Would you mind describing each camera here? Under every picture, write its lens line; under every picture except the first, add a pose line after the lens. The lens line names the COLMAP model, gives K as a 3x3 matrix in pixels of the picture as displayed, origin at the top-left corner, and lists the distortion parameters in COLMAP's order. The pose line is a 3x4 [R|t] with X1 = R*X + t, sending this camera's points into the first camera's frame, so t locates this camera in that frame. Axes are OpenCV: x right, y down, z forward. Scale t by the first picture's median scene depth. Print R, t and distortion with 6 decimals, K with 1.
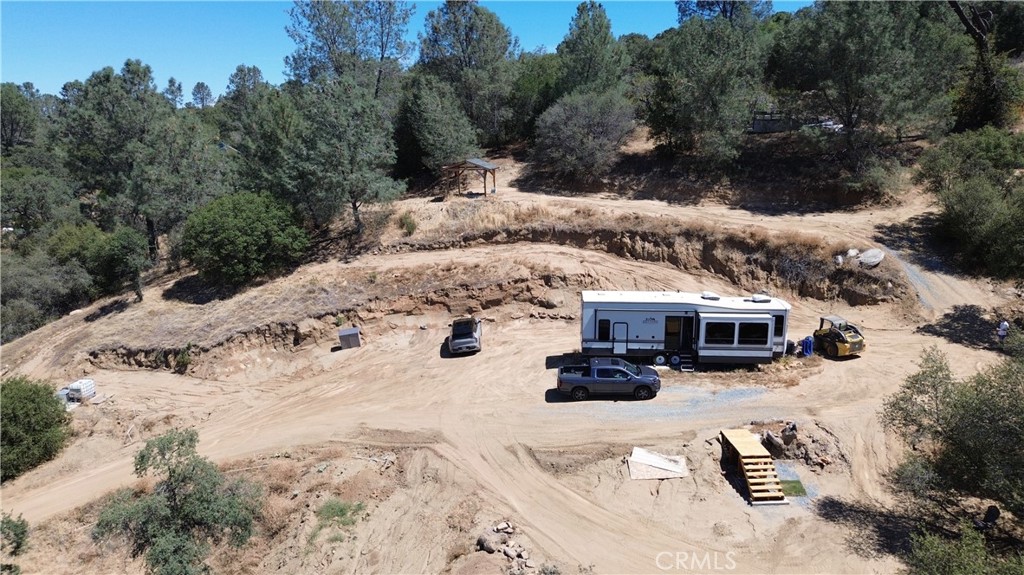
lens RADIAL K [[720.8, 0, 518.9], [0, 720.8, 289.7], [0, 0, 1]] dist [0.063125, -0.063469]
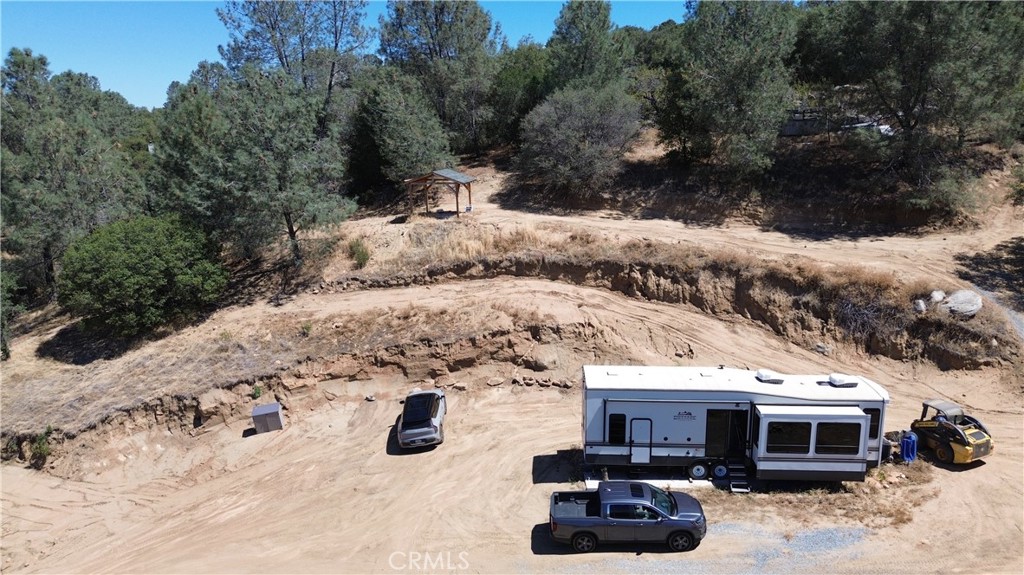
lens RADIAL K [[720.8, 0, 518.3], [0, 720.8, 288.8], [0, 0, 1]] dist [0.063125, -0.063469]
pose [[0.999909, -0.006119, 0.012045, 0.013008], [0.006114, 0.999981, 0.000457, -0.060421], [-0.012047, -0.000383, 0.999927, 0.242009]]
